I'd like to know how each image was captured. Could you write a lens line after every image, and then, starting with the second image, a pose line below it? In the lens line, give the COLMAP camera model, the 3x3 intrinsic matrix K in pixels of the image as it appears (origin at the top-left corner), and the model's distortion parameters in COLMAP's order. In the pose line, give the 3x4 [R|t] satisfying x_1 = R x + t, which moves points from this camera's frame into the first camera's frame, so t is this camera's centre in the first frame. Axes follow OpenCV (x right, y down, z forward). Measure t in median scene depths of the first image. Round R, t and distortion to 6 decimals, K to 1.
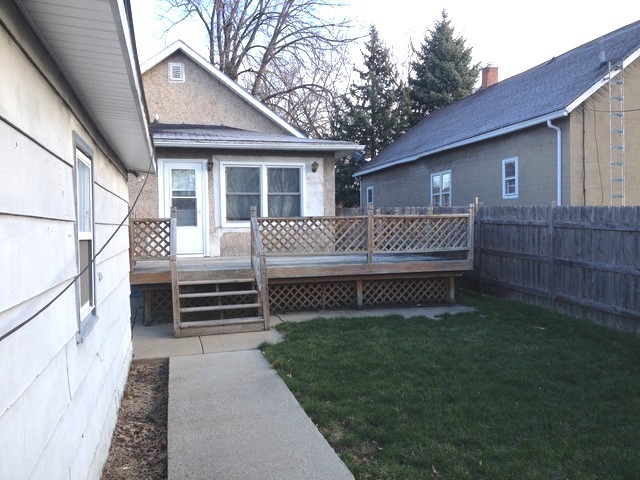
lens RADIAL K [[605.9, 0, 320.0], [0, 605.9, 240.0], [0, 0, 1]] dist [0.134317, -0.304254]
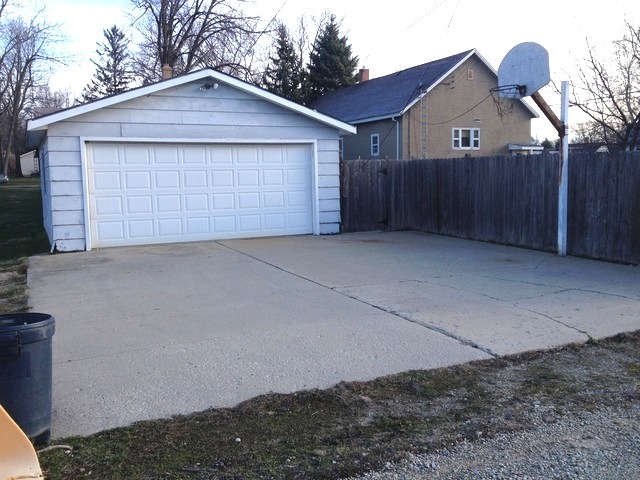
lens RADIAL K [[605.9, 0, 320.0], [0, 605.9, 240.0], [0, 0, 1]] dist [0.134317, -0.304254]
pose [[0.979594, -0.022152, 0.199763, -0.120064], [0.005284, 0.996403, 0.084579, 0.016382], [-0.200918, -0.081798, 0.976187, -0.415788]]
